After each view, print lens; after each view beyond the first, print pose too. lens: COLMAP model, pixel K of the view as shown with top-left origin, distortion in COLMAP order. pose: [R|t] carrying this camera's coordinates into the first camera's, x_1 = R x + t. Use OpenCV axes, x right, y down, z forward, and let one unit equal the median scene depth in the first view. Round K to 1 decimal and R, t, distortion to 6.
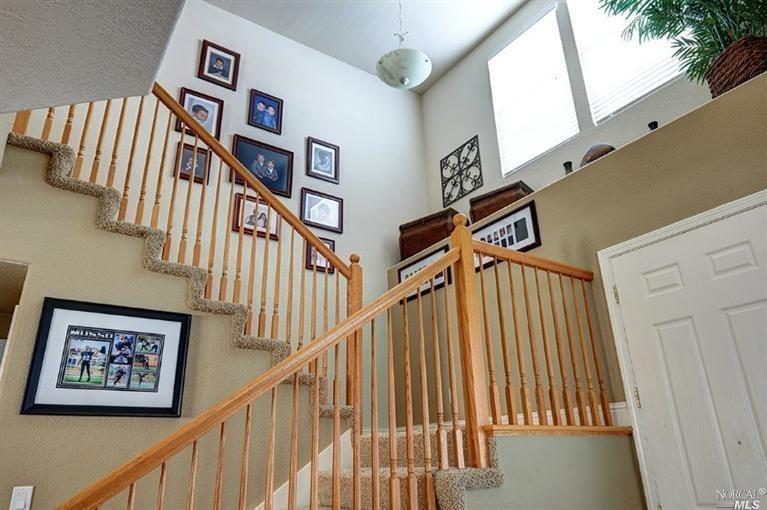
lens RADIAL K [[525.3, 0, 381.5], [0, 525.3, 253.7], [0, 0, 1]] dist [0.011064, 0.002226]
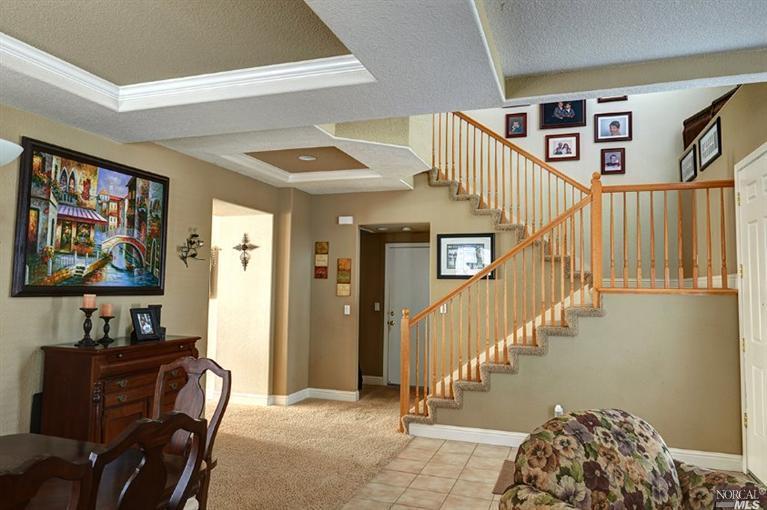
lens RADIAL K [[525.3, 0, 383.6], [0, 525.3, 253.4], [0, 0, 1]] dist [0.011064, 0.002226]
pose [[0.602803, -0.018318, -0.797680, 1.053831], [0.269092, 0.945833, 0.181631, -0.310013], [0.751145, -0.324137, 0.575080, -0.578789]]
